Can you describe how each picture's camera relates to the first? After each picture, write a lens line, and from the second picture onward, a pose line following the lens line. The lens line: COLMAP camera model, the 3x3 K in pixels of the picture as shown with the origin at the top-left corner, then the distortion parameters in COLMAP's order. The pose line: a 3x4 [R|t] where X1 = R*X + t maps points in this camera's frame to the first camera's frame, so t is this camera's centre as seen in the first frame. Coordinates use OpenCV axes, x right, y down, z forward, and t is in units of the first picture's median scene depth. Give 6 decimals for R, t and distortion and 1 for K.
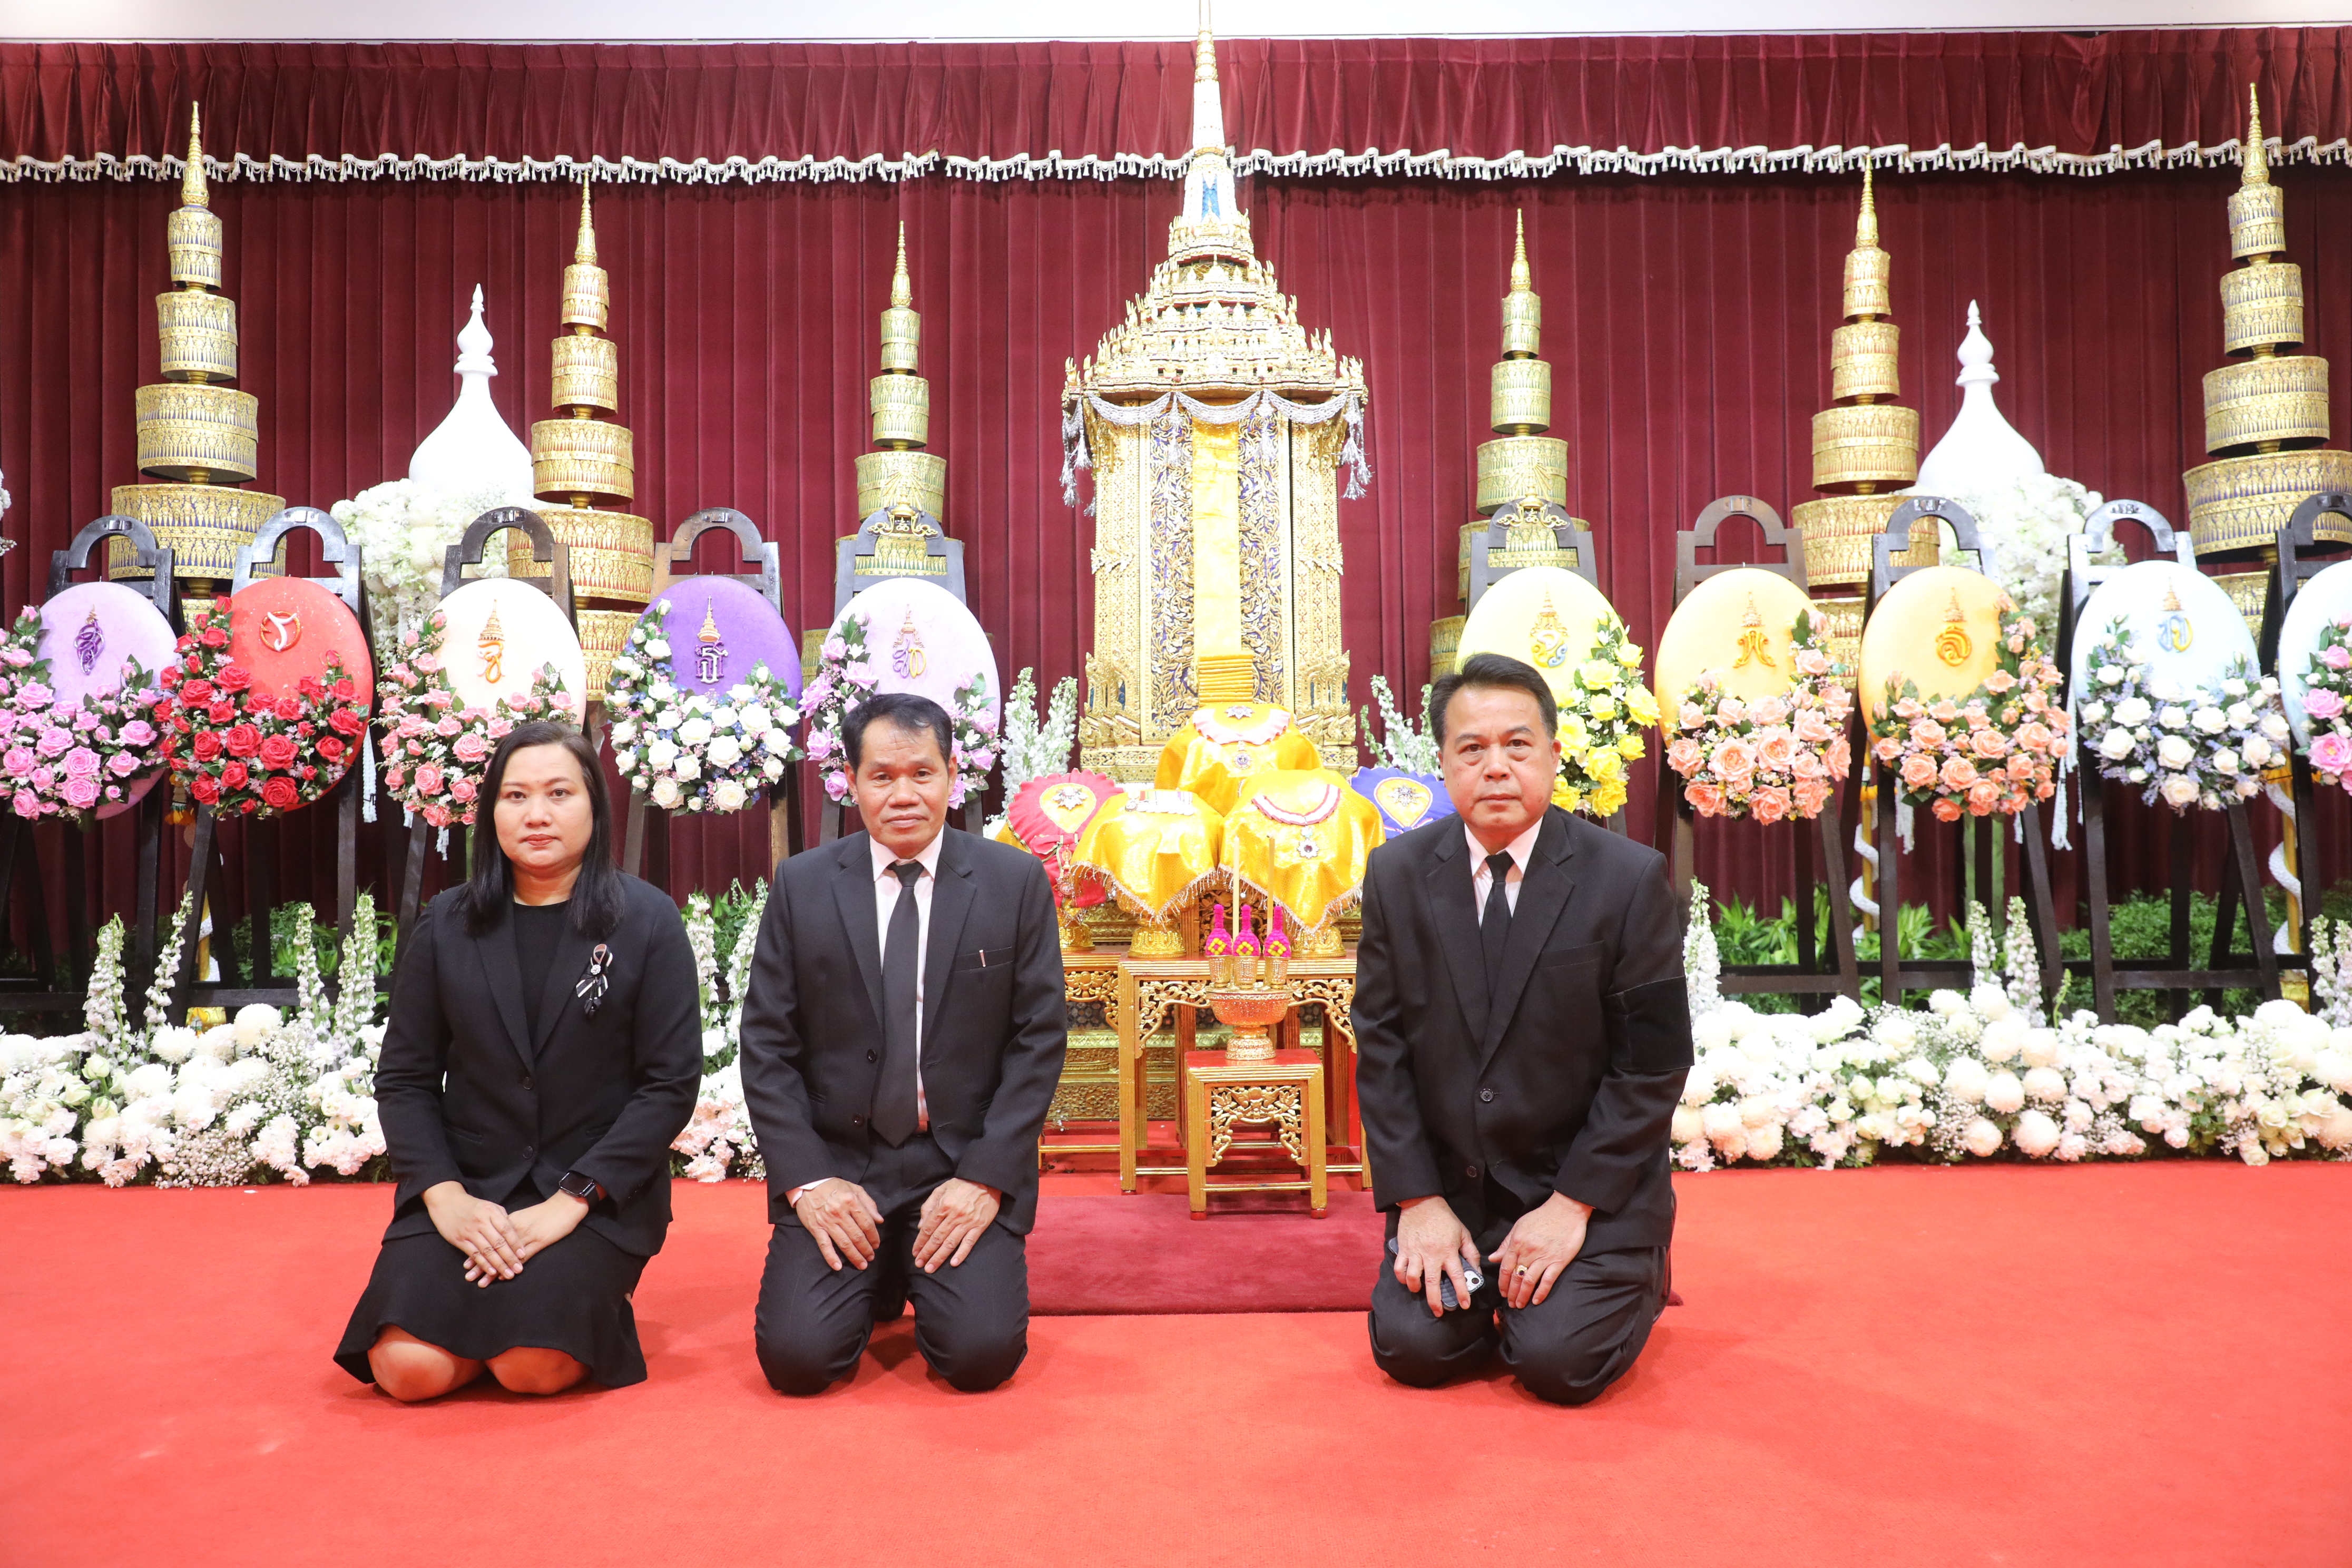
lens RADIAL K [[1887.9, 0, 1179.2], [0, 1887.9, 767.1], [0, 0, 1]] dist [0.002269, 0.002603]
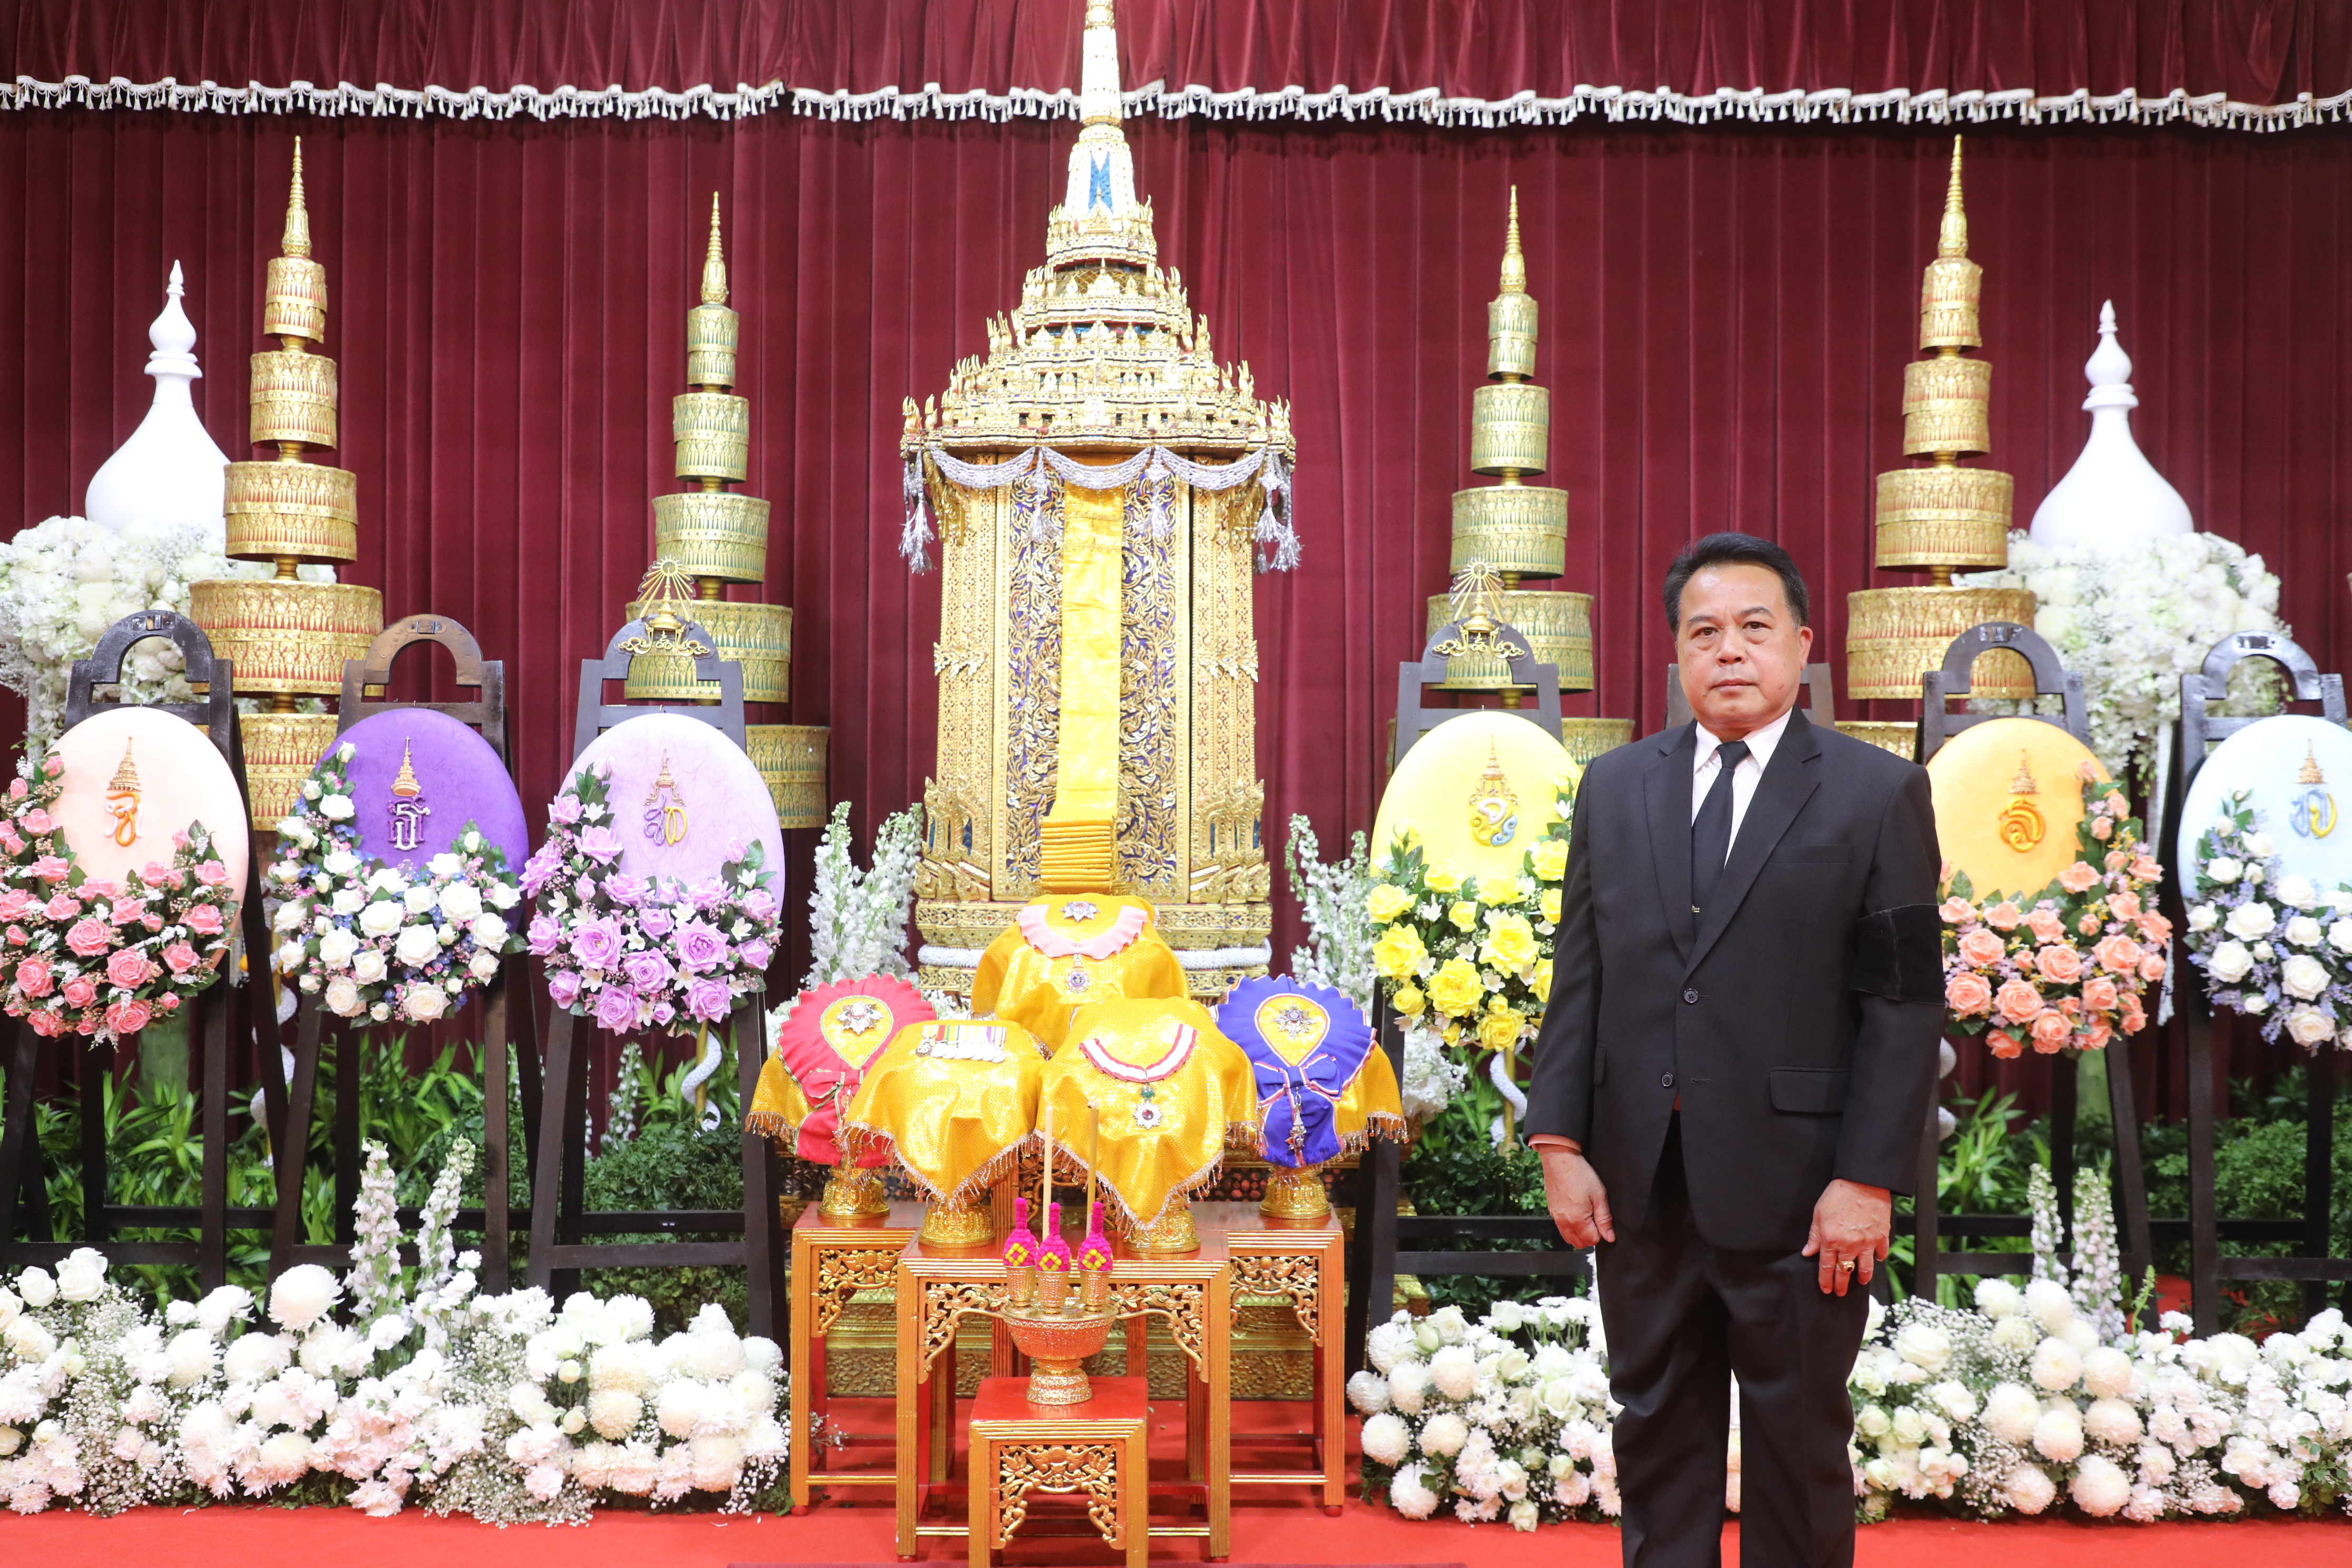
lens RADIAL K [[2344.8, 0, 1174.5], [0, 2344.8, 781.8], [0, 0, 1]] dist [0.009926, 0.007581]
pose [[0.999832, 0.015372, -0.009938, 0.070630], [-0.015118, 0.999569, 0.025165, -0.095151], [0.010321, -0.025011, 0.999634, 0.040274]]
